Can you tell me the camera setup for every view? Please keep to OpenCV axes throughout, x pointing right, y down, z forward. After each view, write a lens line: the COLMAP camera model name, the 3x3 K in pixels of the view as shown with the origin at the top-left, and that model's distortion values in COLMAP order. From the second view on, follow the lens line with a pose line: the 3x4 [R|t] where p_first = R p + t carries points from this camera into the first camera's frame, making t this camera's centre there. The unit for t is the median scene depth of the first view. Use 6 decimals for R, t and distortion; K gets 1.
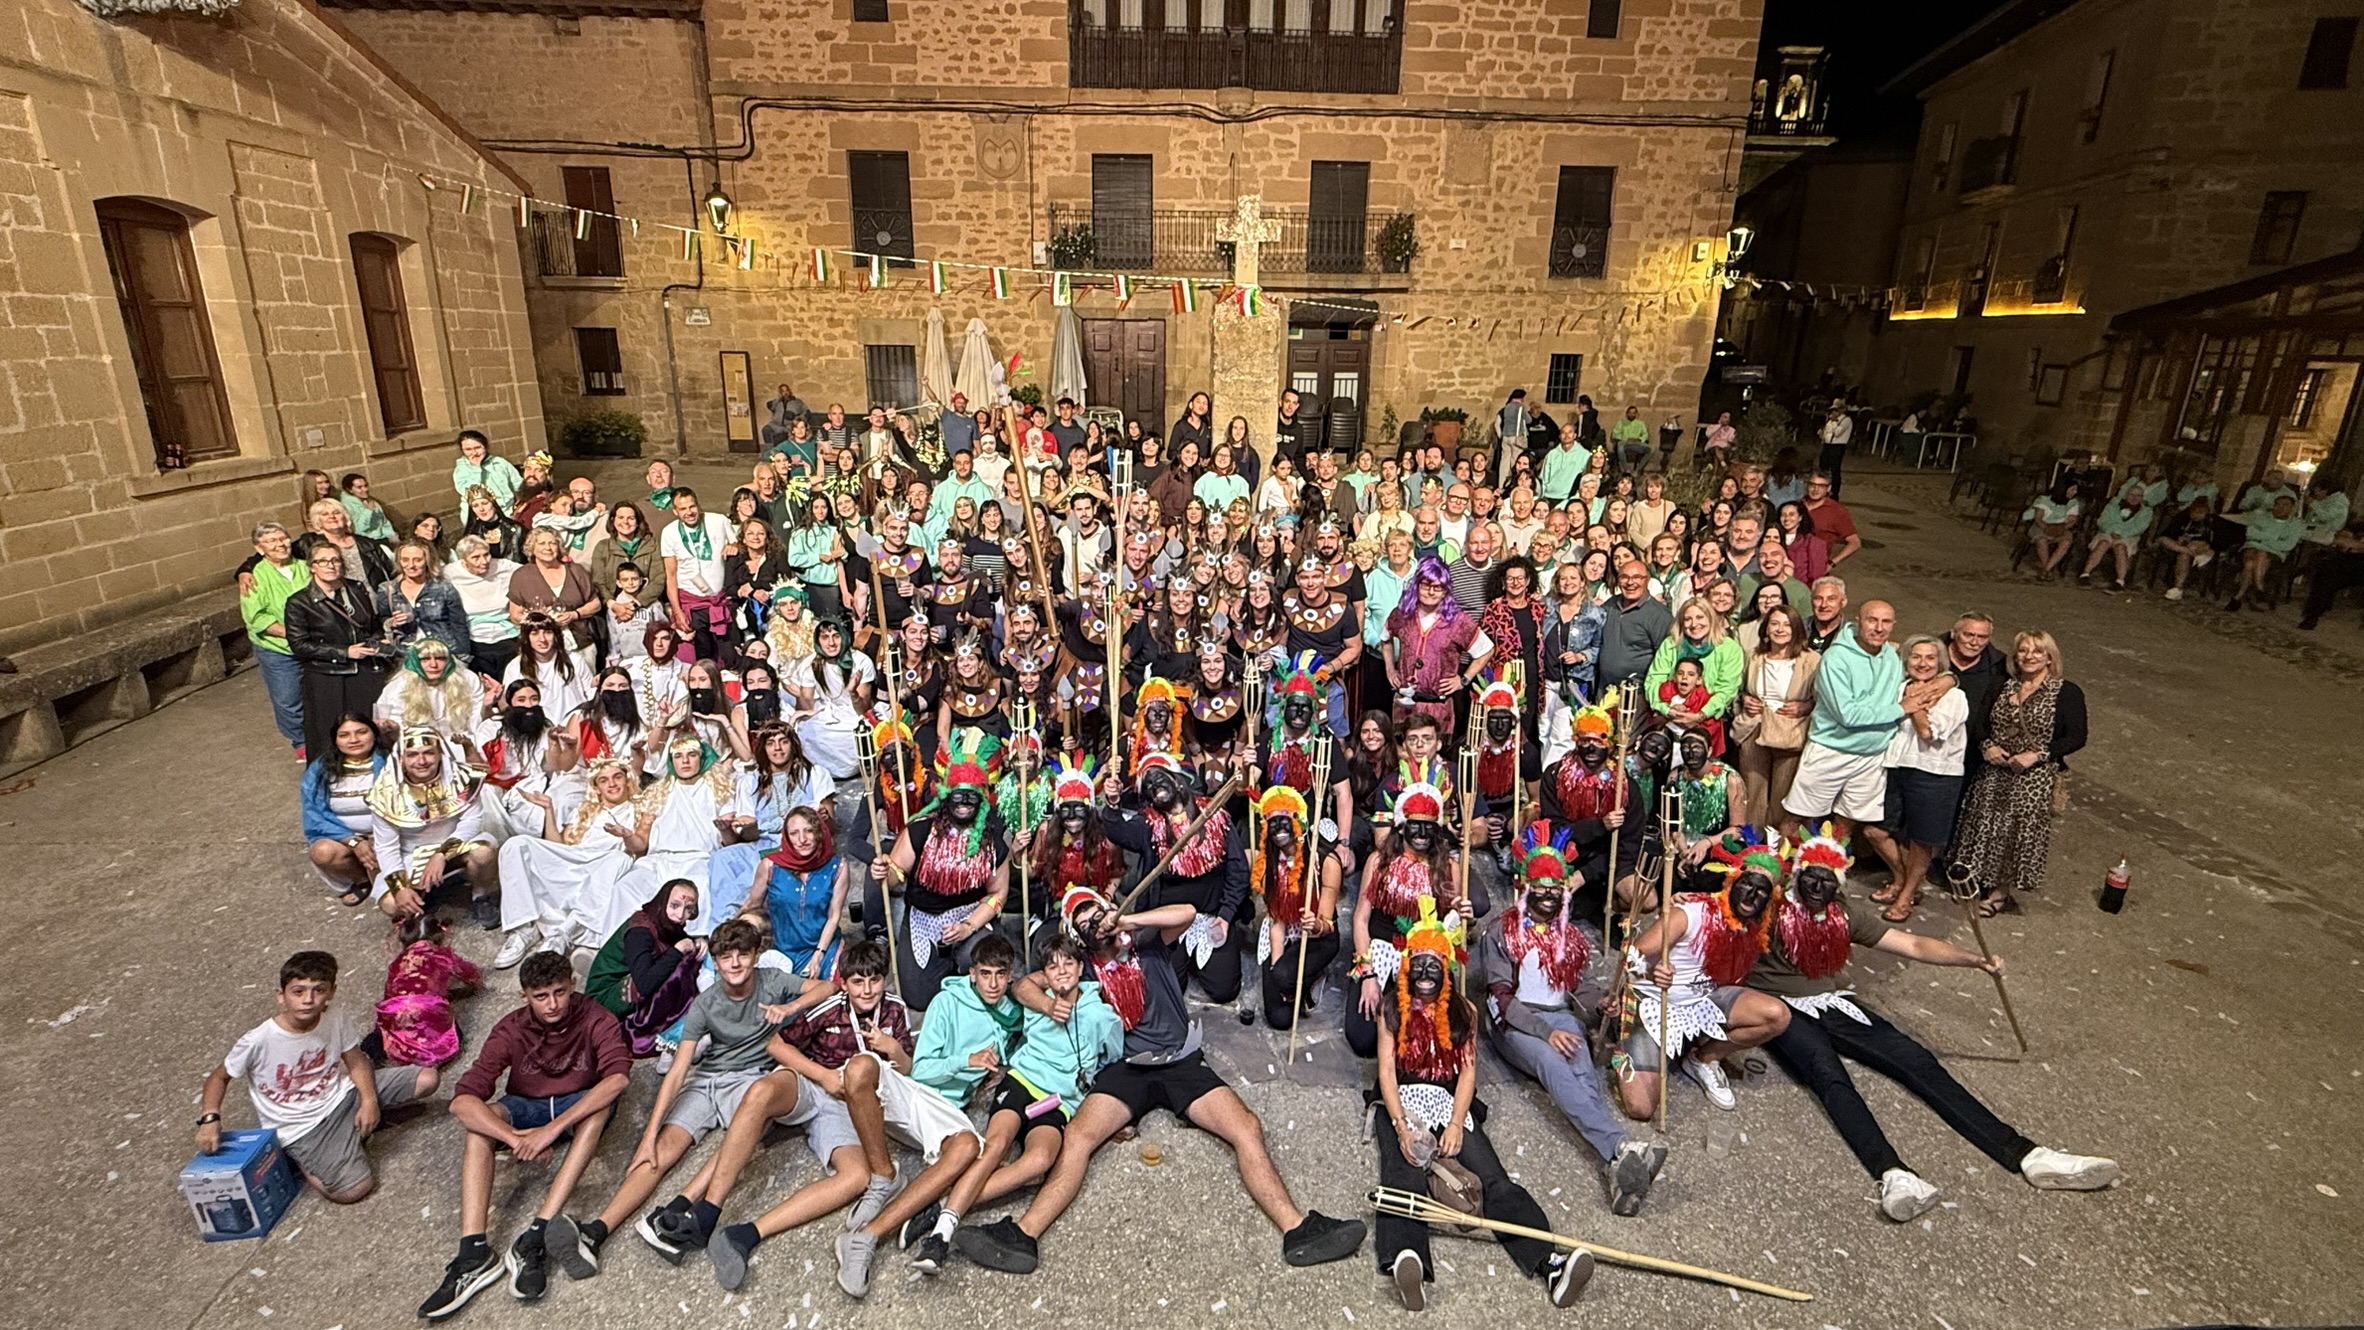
lens RADIAL K [[1065.8, 0, 1185.9], [0, 1065.8, 664.7], [0, 0, 1]] dist [0.000230, -0.000395]
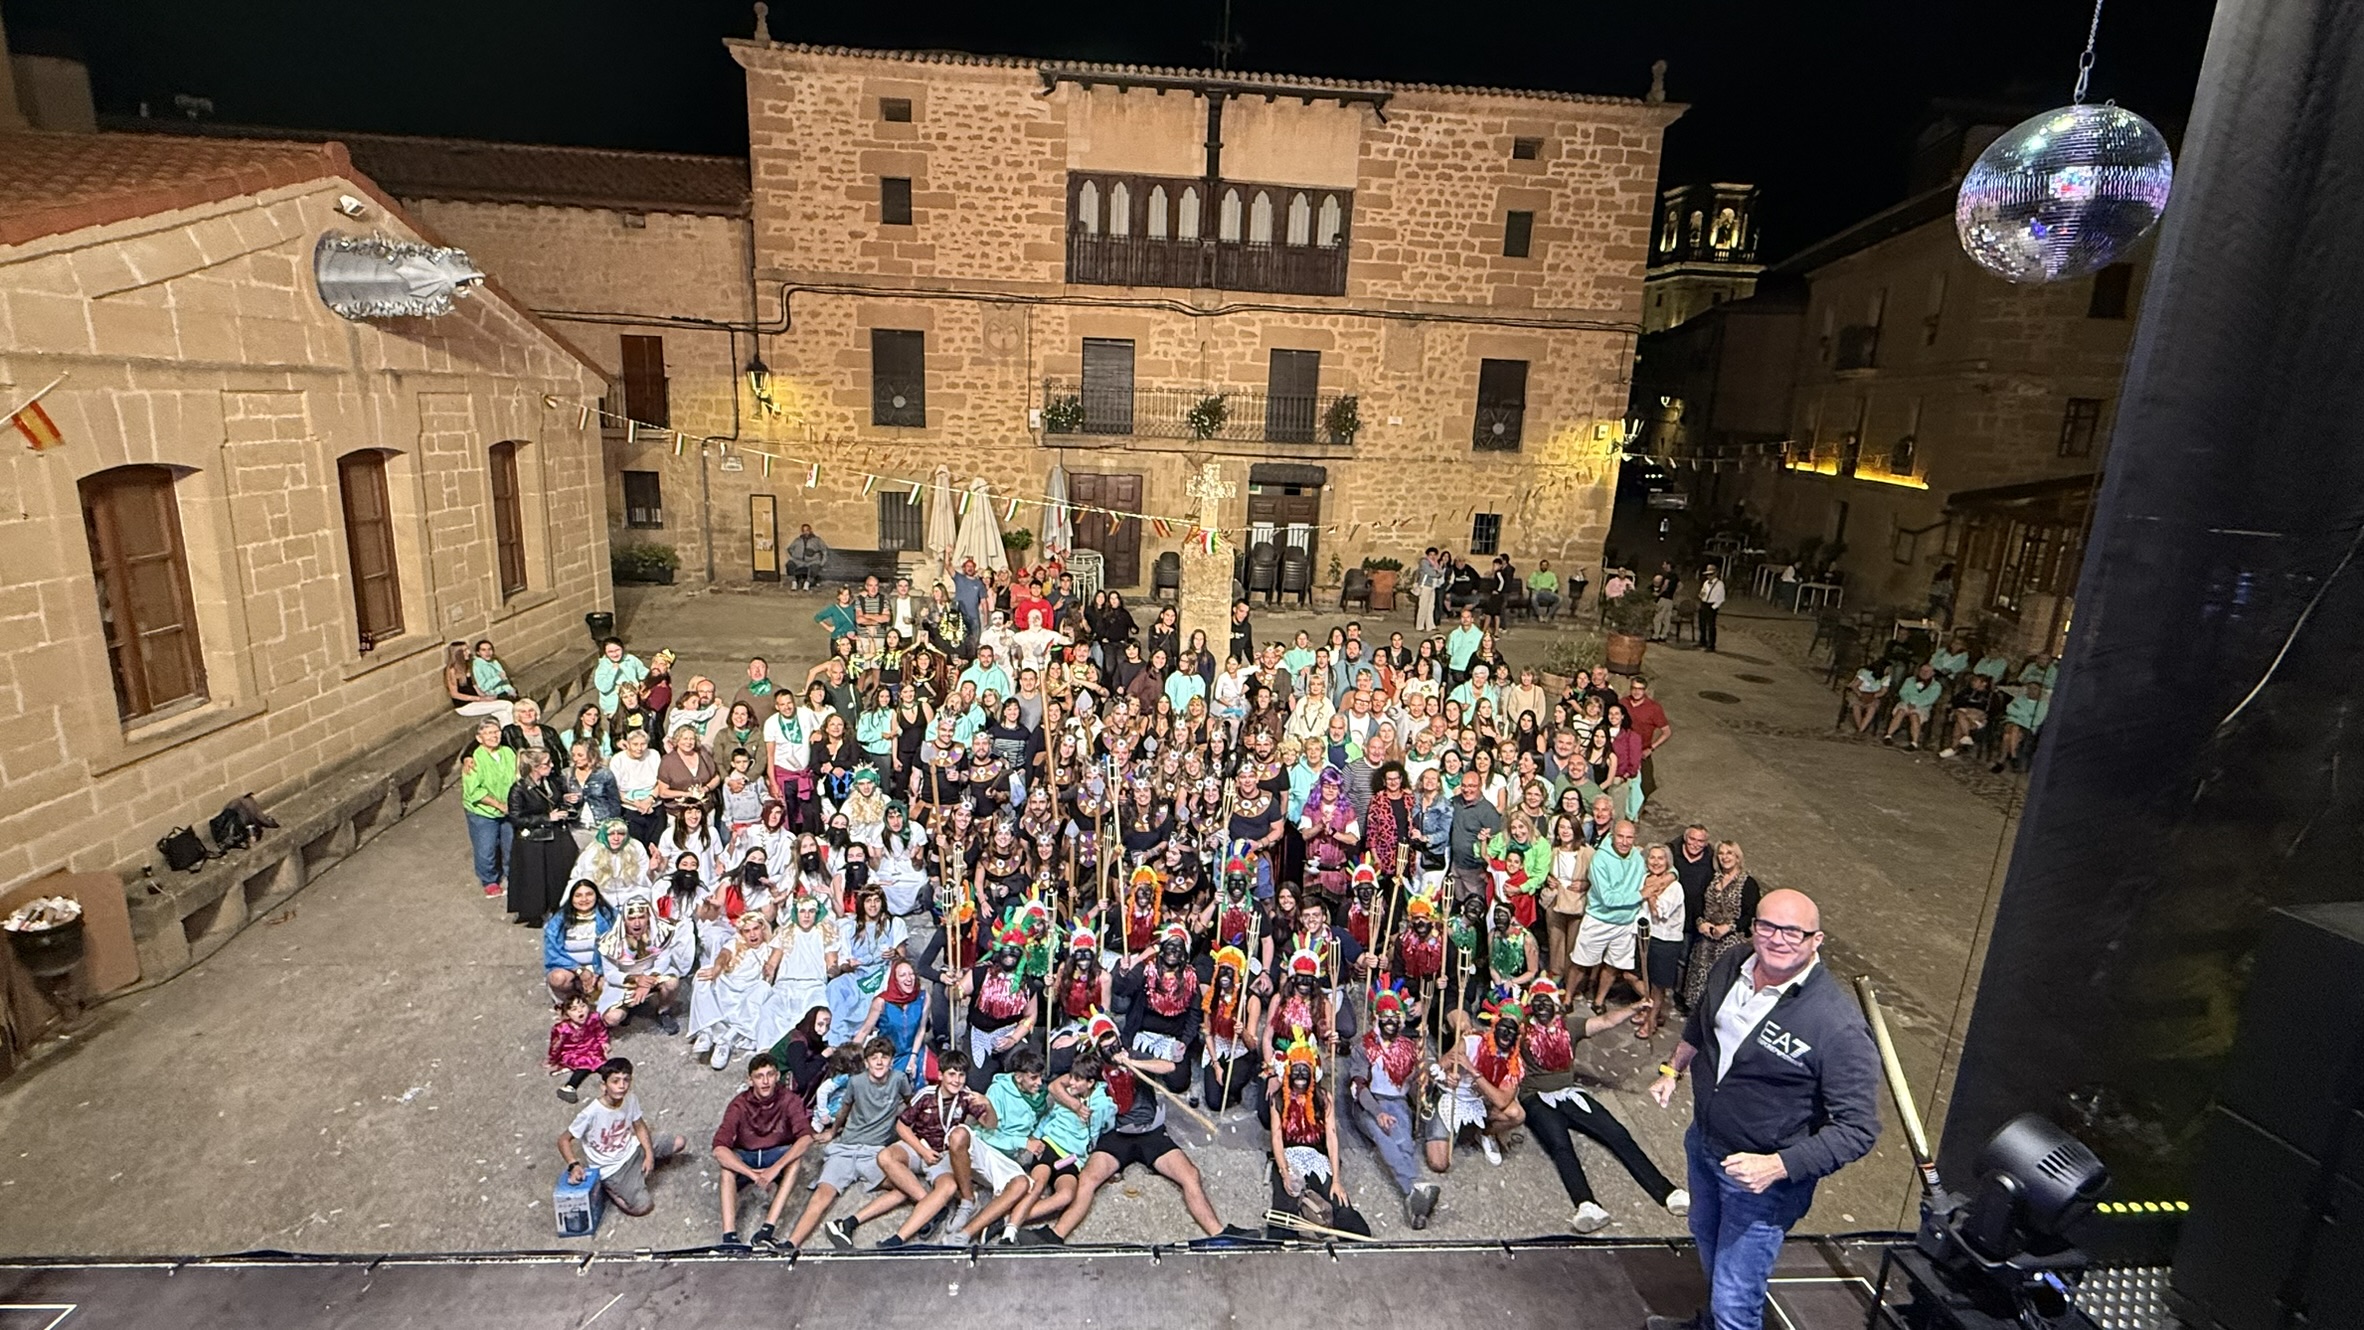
lens RADIAL K [[1065.8, 0, 1185.9], [0, 1065.8, 664.7], [0, 0, 1]] dist [0.000230, -0.000395]
pose [[0.999253, 0.022553, 0.031377, -0.004106], [-0.020492, 0.997706, -0.064524, -0.050312], [-0.032760, 0.063833, 0.997423, -0.143825]]
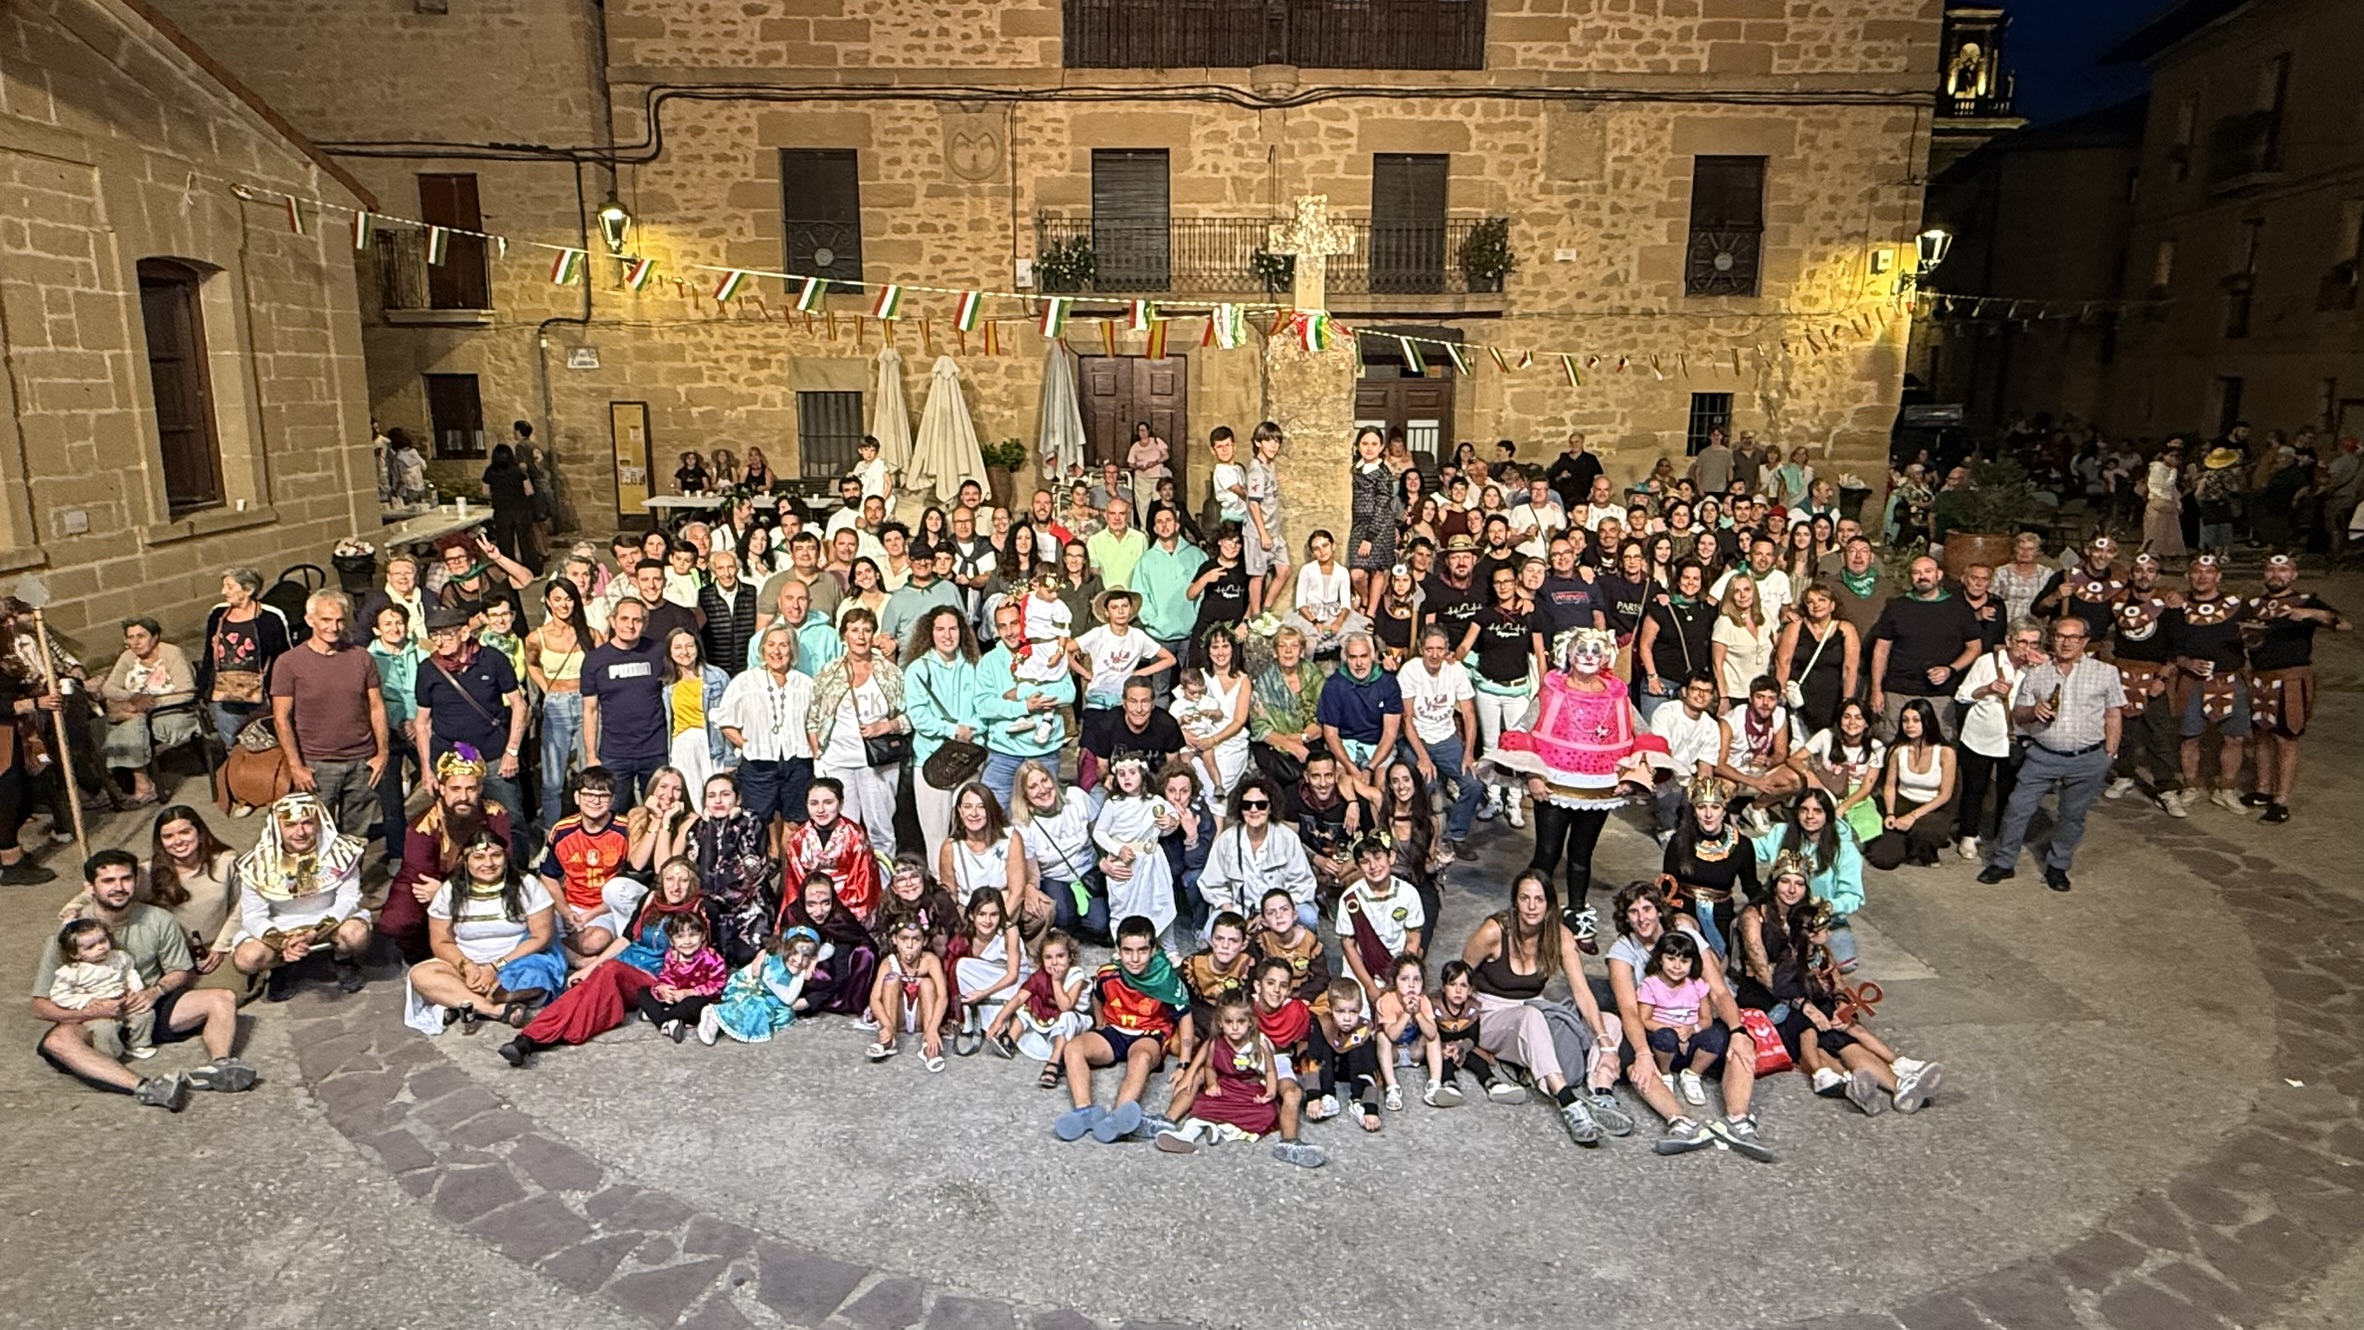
lens RADIAL K [[1389.6, 0, 1183.4], [0, 1389.6, 670.7], [0, 0, 1]] dist [-0.000921, 0.000022]
pose [[0.999867, -0.008258, -0.014074, -0.009951], [0.006979, 0.996046, -0.088565, -0.008256], [0.014750, 0.088455, 0.995971, 0.021672]]
